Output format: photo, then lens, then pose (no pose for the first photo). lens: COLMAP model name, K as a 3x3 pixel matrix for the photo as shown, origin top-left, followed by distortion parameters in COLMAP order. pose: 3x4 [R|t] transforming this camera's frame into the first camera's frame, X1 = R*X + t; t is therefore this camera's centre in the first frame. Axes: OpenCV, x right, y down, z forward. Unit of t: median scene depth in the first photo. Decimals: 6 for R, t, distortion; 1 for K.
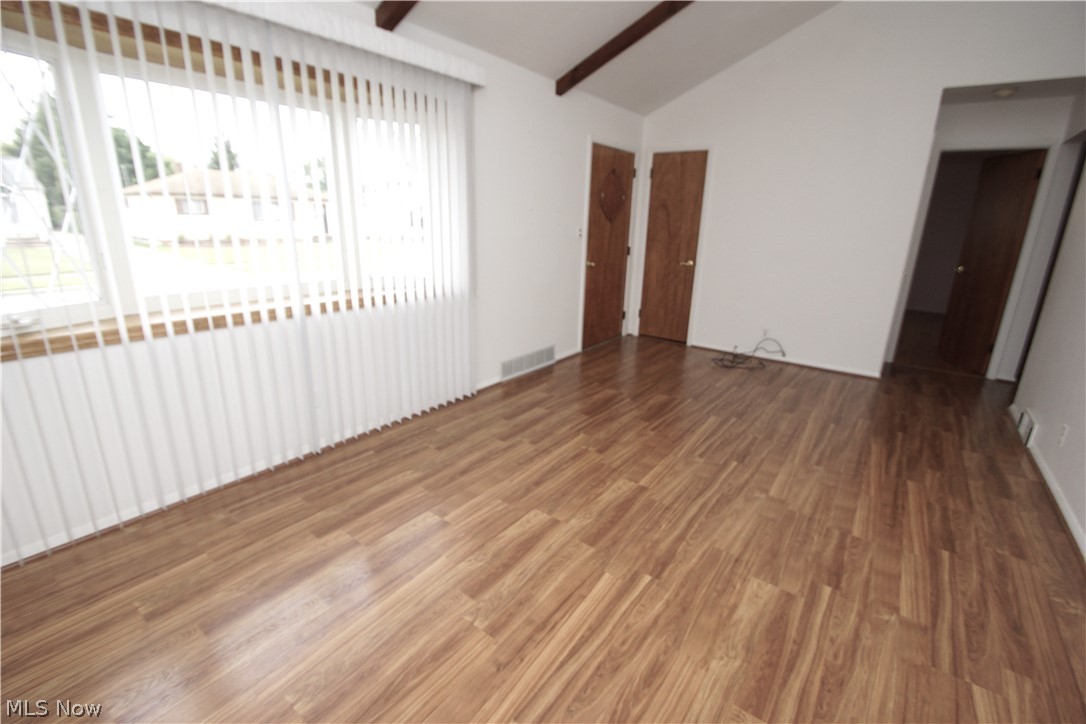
lens RADIAL K [[480.4, 0, 546.2], [0, 480.4, 360.2], [0, 0, 1]] dist [0.019967, -0.016216]
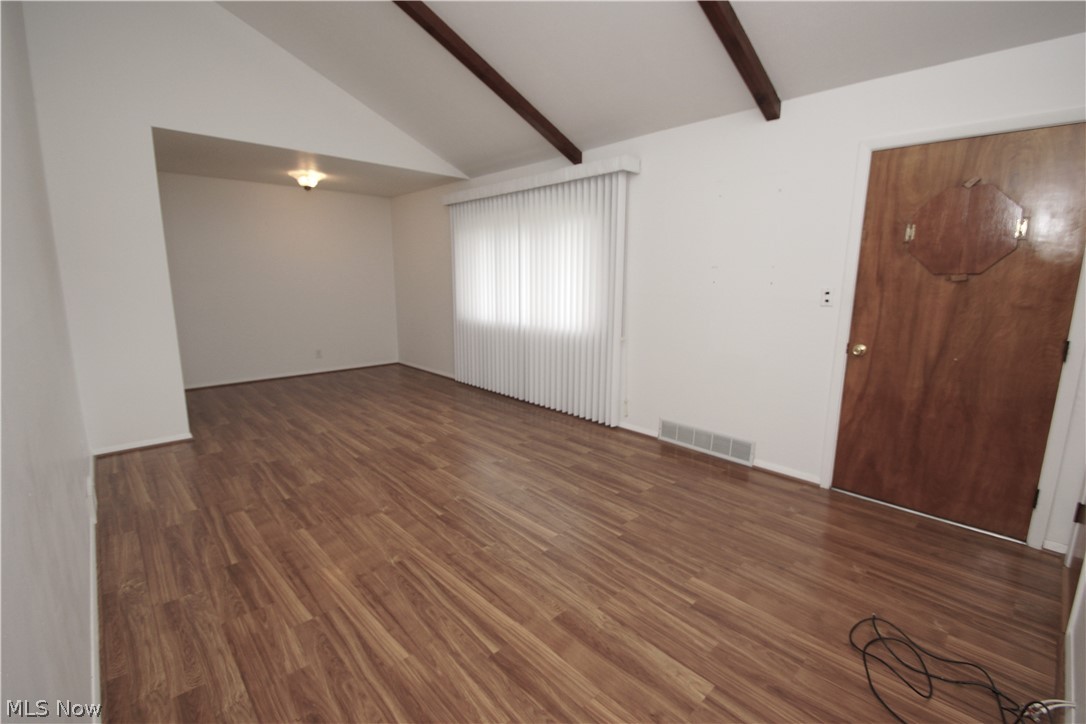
lens RADIAL K [[480.4, 0, 546.2], [0, 480.4, 360.2], [0, 0, 1]] dist [0.019967, -0.016216]
pose [[-0.182742, 0.146788, -0.972141, 1.447331], [-0.287900, 0.937458, 0.195670, -0.381221], [0.940063, 0.315636, -0.129053, 1.418713]]
